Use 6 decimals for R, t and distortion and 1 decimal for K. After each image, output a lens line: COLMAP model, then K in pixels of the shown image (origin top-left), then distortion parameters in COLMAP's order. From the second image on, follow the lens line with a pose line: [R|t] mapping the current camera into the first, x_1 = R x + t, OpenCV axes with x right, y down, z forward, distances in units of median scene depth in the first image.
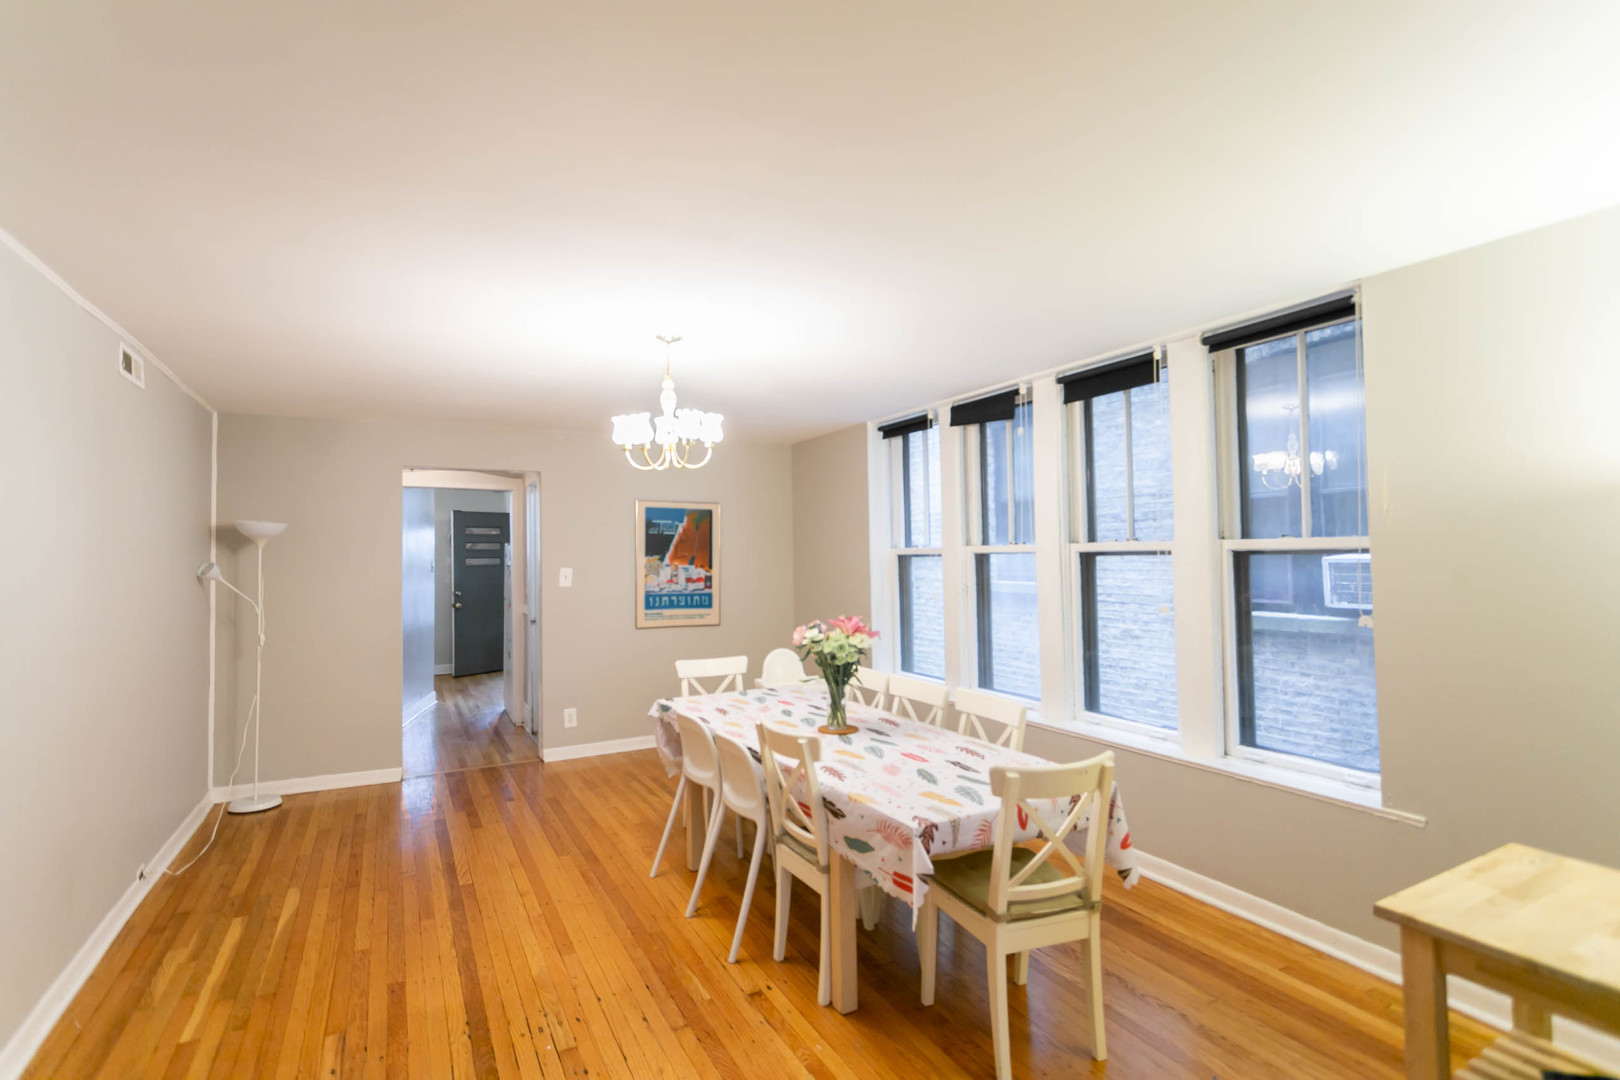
lens RADIAL K [[788.5, 0, 804.0], [0, 788.5, 532.6], [0, 0, 1]] dist [0.001395, -0.000001]
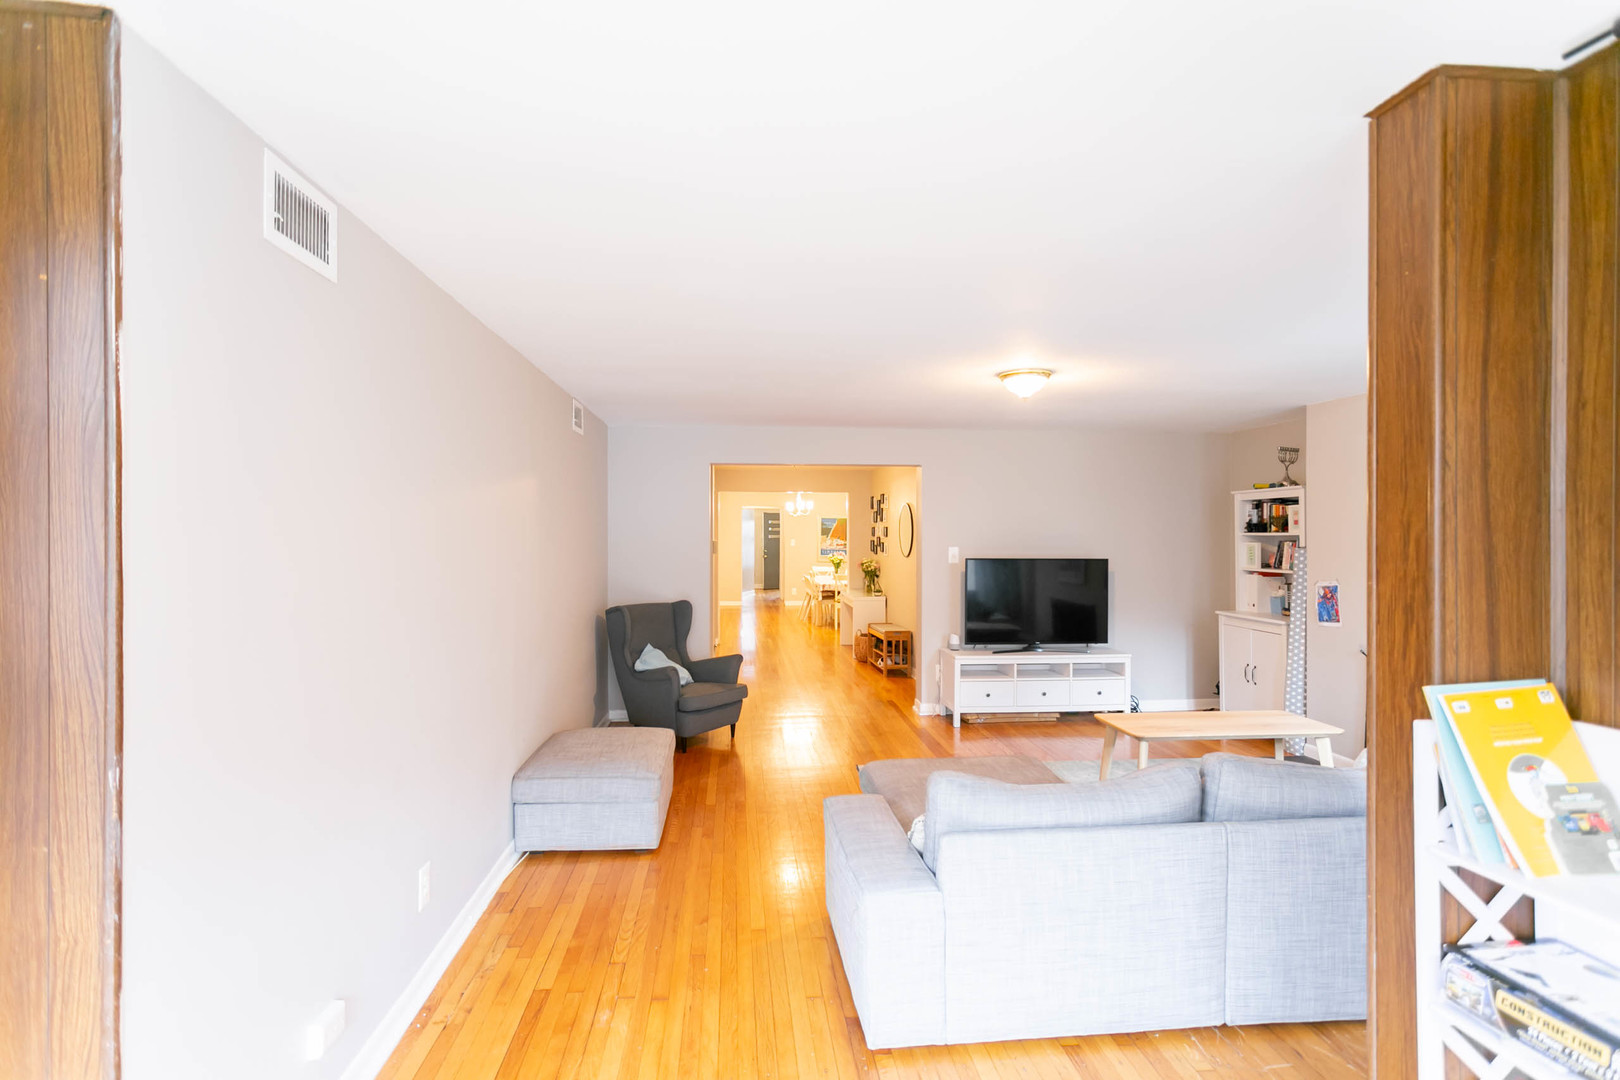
lens RADIAL K [[788.5, 0, 804.0], [0, 788.5, 532.6], [0, 0, 1]] dist [0.001395, -0.000001]
pose [[0.924263, 0.018031, -0.381331, 0.783272], [-0.006513, 0.999483, 0.031472, -0.066233], [0.381702, -0.026605, 0.923903, -1.545678]]
